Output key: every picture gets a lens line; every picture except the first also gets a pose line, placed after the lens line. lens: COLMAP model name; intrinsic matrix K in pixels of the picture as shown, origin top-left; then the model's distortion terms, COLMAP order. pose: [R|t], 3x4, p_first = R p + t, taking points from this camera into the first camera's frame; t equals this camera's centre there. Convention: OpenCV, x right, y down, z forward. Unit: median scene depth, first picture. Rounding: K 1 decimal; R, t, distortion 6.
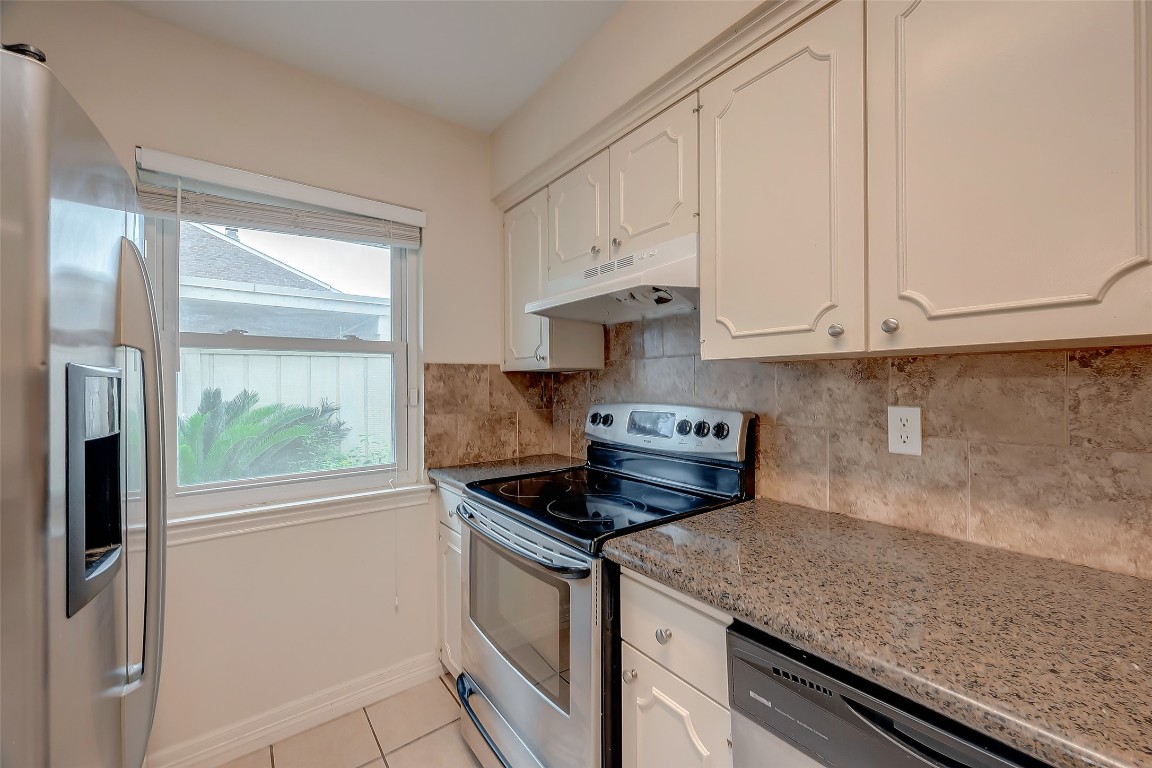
lens RADIAL K [[464.1, 0, 577.1], [0, 464.1, 387.3], [0, 0, 1]] dist [0.001279, -0.000171]
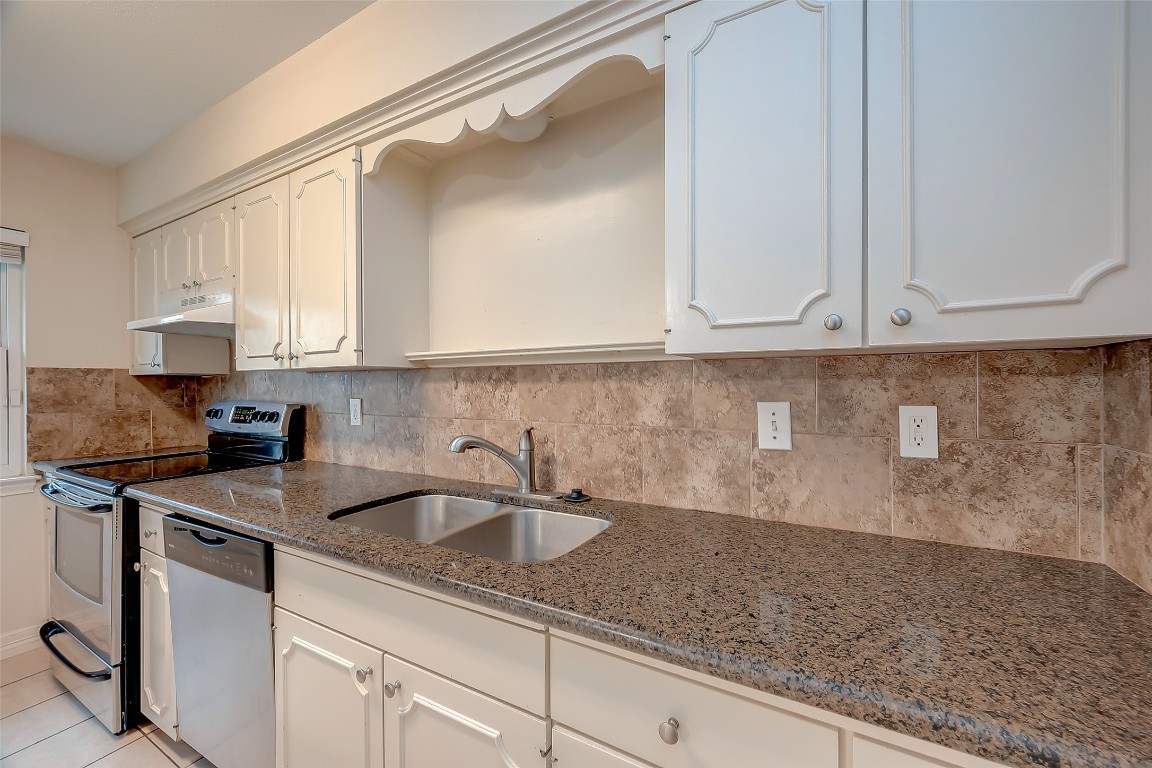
lens RADIAL K [[464.1, 0, 577.1], [0, 464.1, 387.3], [0, 0, 1]] dist [0.001279, -0.000171]
pose [[0.917616, -0.002788, 0.397459, 0.467820], [0.003634, 0.999992, -0.001376, 0.001869], [-0.397452, 0.002706, 0.917619, -0.588561]]
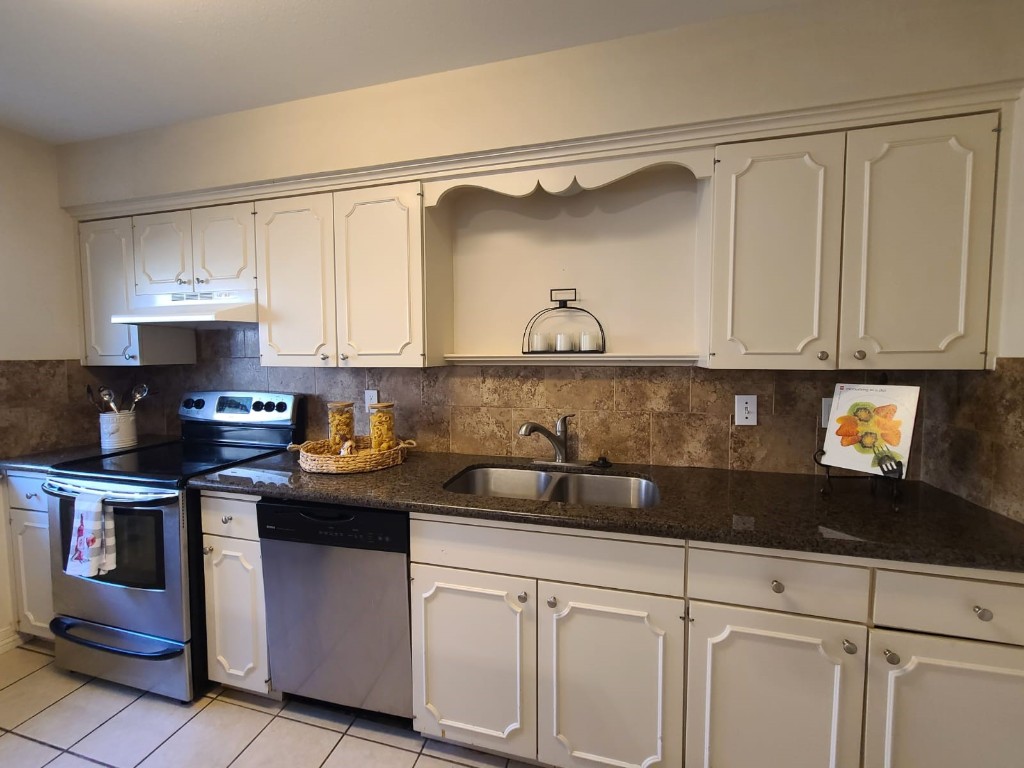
lens RADIAL K [[422.7, 0, 515.0], [0, 422.7, 379.7], [0, 0, 1]] dist [-0.000084, 0.000469]
pose [[0.786351, -0.030177, 0.617043, 0.031571], [0.003040, 0.998983, 0.044982, -0.051962], [-0.617773, -0.033495, 0.785643, -0.517054]]
